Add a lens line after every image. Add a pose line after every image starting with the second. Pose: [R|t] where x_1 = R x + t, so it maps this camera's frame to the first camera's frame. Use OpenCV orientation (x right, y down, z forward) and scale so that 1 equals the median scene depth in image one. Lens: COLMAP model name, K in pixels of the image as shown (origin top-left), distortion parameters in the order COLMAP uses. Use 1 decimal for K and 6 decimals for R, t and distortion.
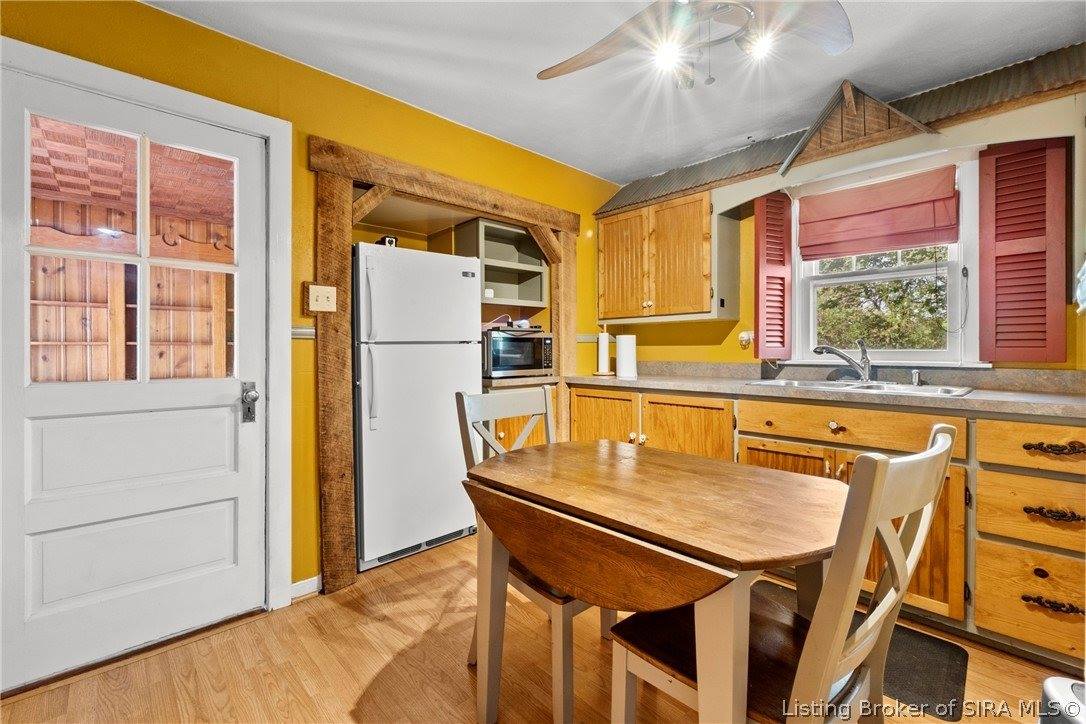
lens RADIAL K [[474.8, 0, 535.4], [0, 474.8, 356.1], [0, 0, 1]] dist [-0.008341, 0.000002]
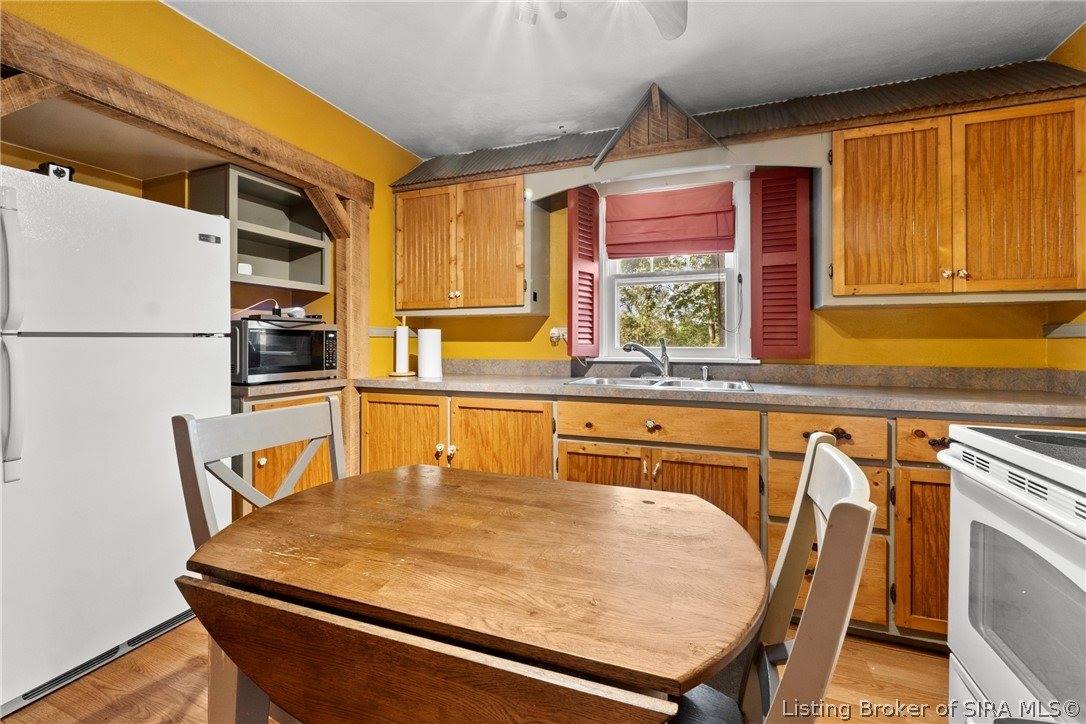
lens RADIAL K [[474.8, 0, 543.4], [0, 474.8, 343.6], [0, 0, 1]] dist [-0.008341, 0.000002]
pose [[0.897422, 0.005555, 0.441138, -0.005833], [0.001635, 0.999872, -0.015917, -0.004913], [-0.441170, 0.015006, 0.897298, 0.170028]]
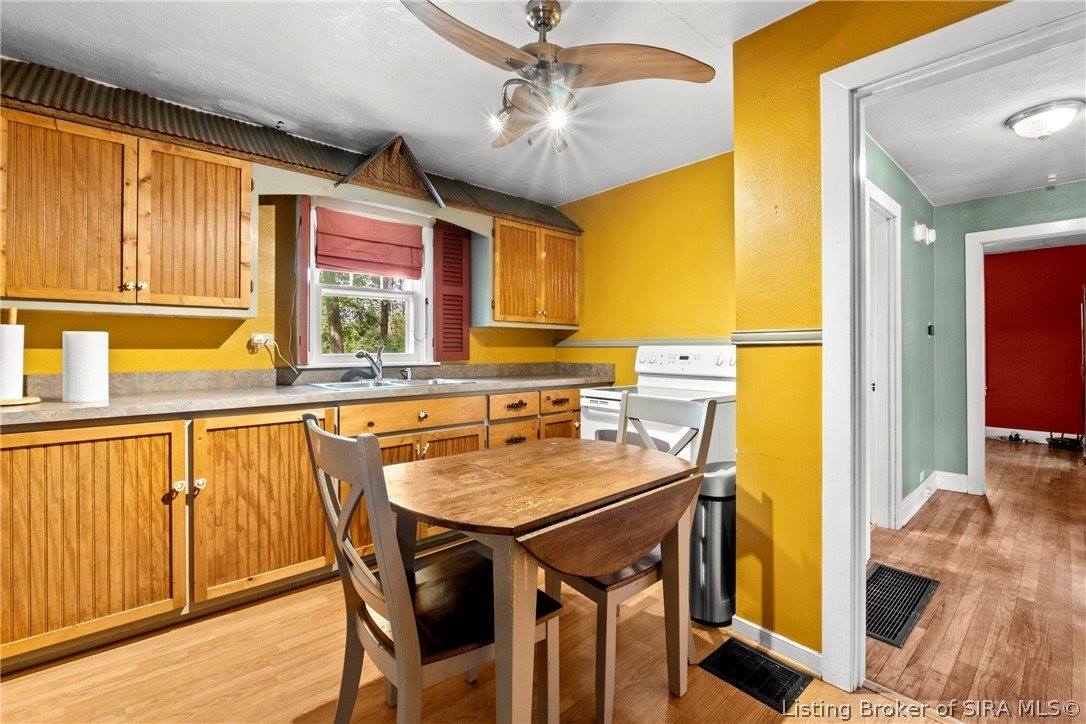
lens RADIAL K [[474.8, 0, 539.9], [0, 474.8, 350.6], [0, 0, 1]] dist [-0.008341, 0.000002]
pose [[0.009034, -0.001853, 0.999957, -0.505980], [0.013945, 0.999901, 0.001727, -0.016937], [-0.999862, 0.013928, 0.009059, 0.548961]]
